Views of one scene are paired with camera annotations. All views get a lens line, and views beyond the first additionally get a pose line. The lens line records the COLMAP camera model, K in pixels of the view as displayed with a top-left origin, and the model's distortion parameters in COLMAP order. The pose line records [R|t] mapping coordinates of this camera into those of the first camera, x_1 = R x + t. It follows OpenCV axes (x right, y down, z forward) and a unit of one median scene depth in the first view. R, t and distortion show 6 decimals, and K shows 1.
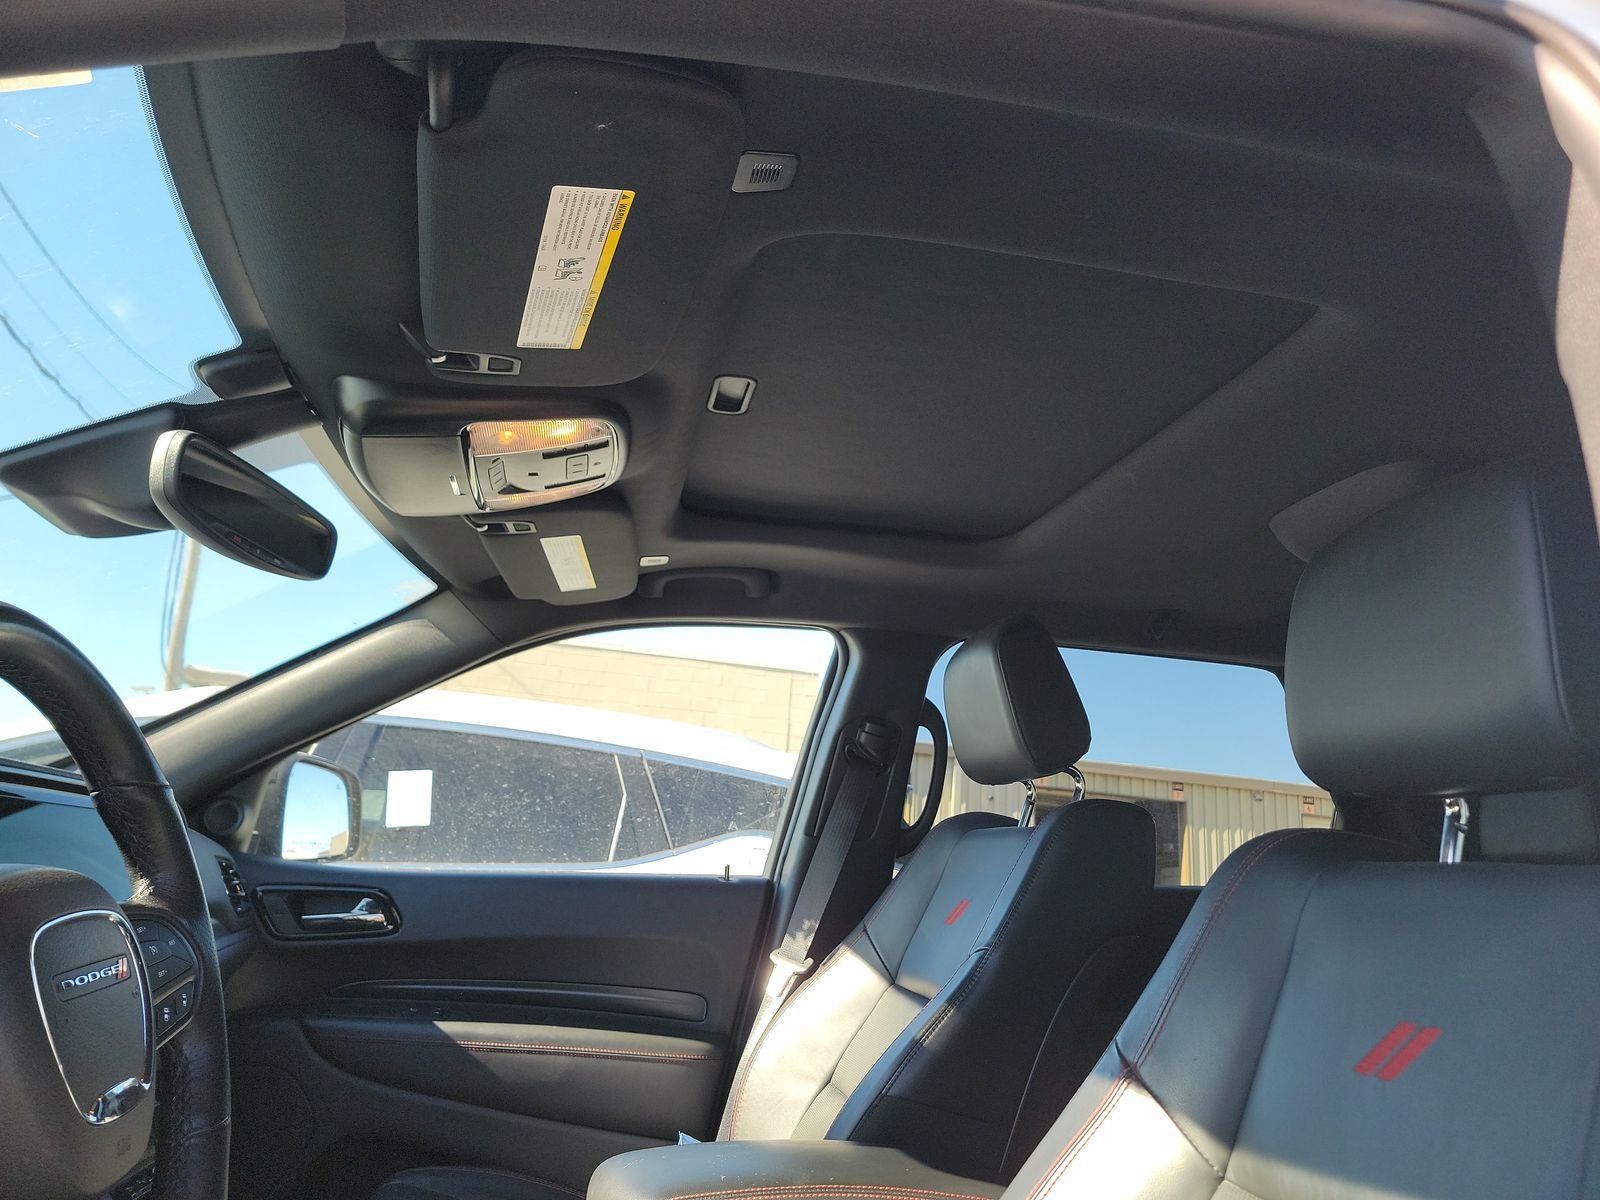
lens RADIAL K [[1114.3, 0, 812.0], [0, 1114.3, 611.1], [0, 0, 1]] dist [0.041799, -0.017159]
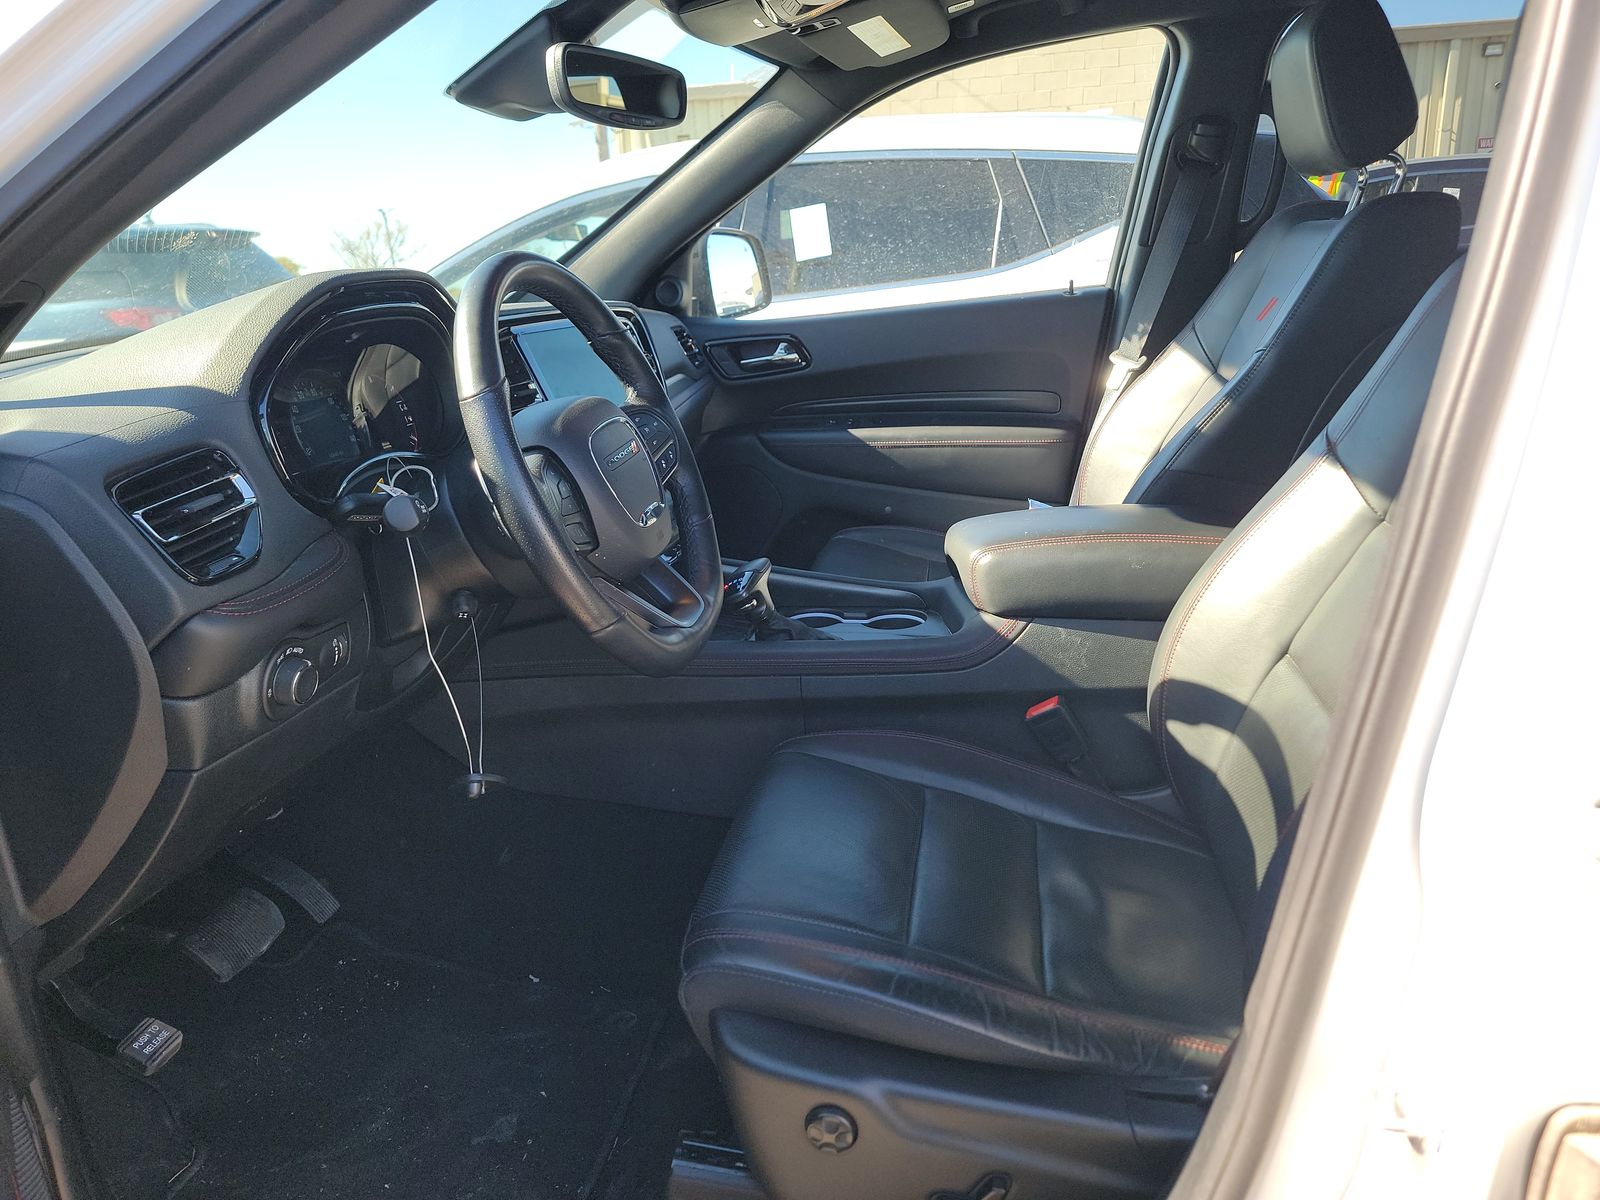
lens RADIAL K [[1114.3, 0, 796.0], [0, 1114.3, 600.7], [0, 0, 1]] dist [0.041799, -0.017159]
pose [[0.921351, -0.010645, -0.388586, 0.112883], [0.208547, 0.857132, 0.470992, -0.091723], [0.328056, -0.514987, 0.791939, -0.160663]]
